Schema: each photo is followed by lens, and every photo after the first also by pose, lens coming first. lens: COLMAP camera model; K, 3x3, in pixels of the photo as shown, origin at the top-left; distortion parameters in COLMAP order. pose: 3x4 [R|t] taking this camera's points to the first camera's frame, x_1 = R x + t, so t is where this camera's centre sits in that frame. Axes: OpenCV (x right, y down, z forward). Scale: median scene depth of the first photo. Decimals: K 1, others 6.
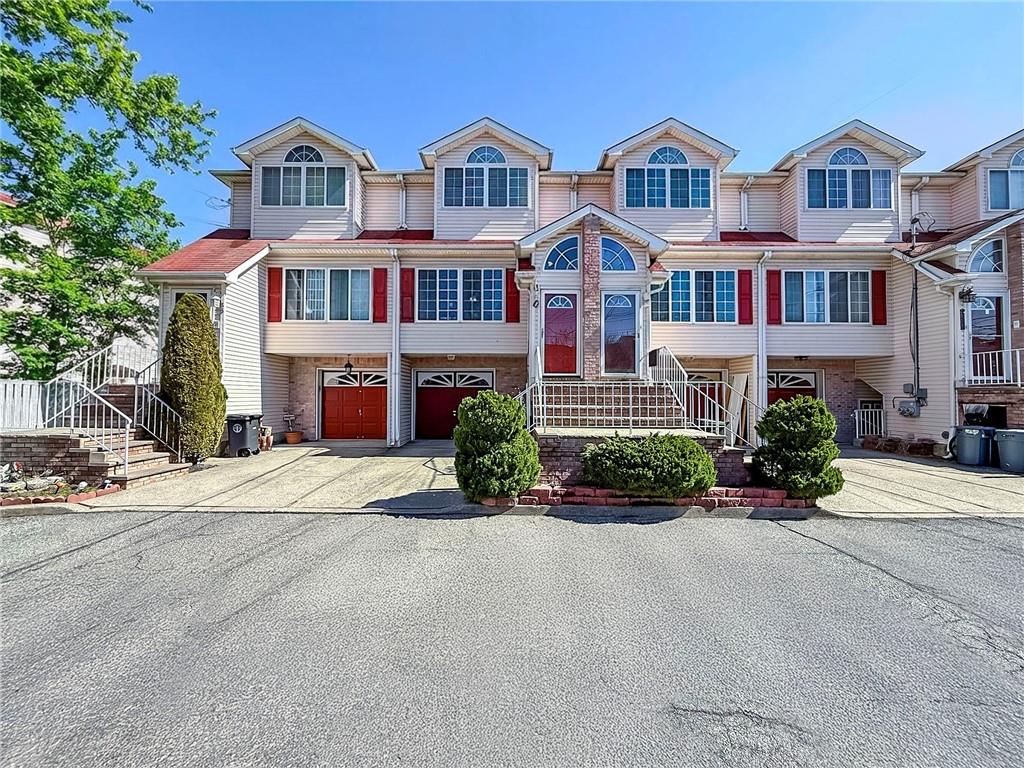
lens RADIAL K [[413.1, 0, 509.2], [0, 413.1, 385.1], [0, 0, 1]] dist [-0.001356, 0.000258]
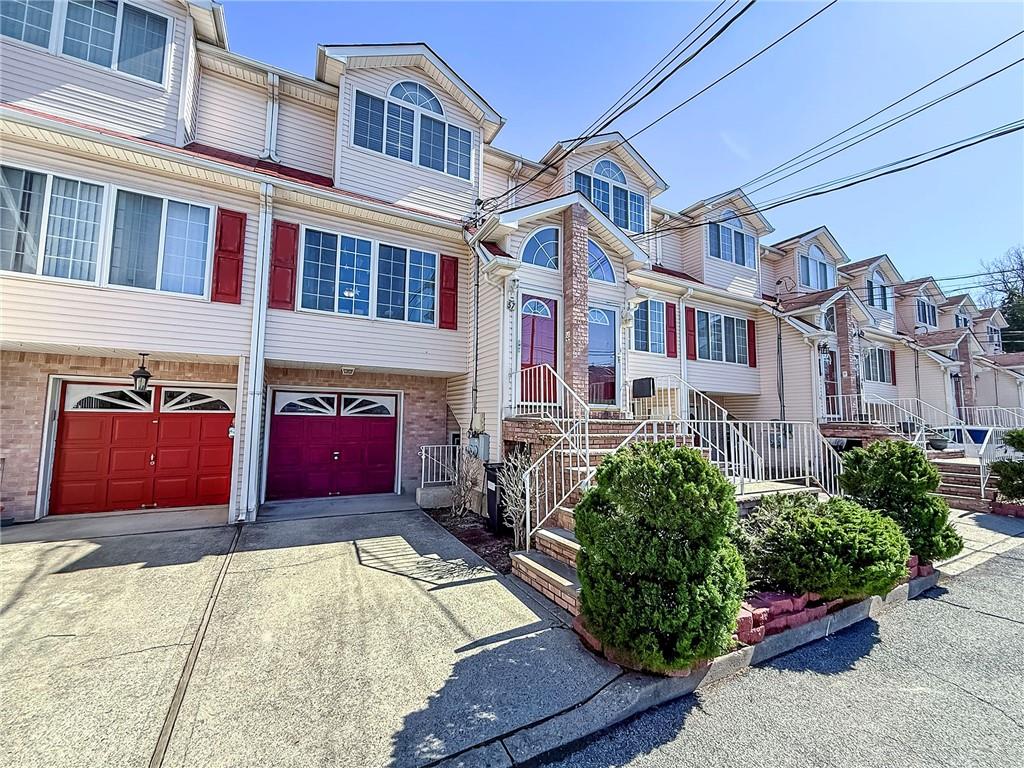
lens RADIAL K [[413.1, 0, 512.1], [0, 413.1, 384.4], [0, 0, 1]] dist [-0.001356, 0.000258]
pose [[0.876508, 0.049379, 0.478848, -0.233560], [-0.020762, 0.997677, -0.064877, -0.009913], [-0.480939, 0.046923, 0.875497, 0.315650]]
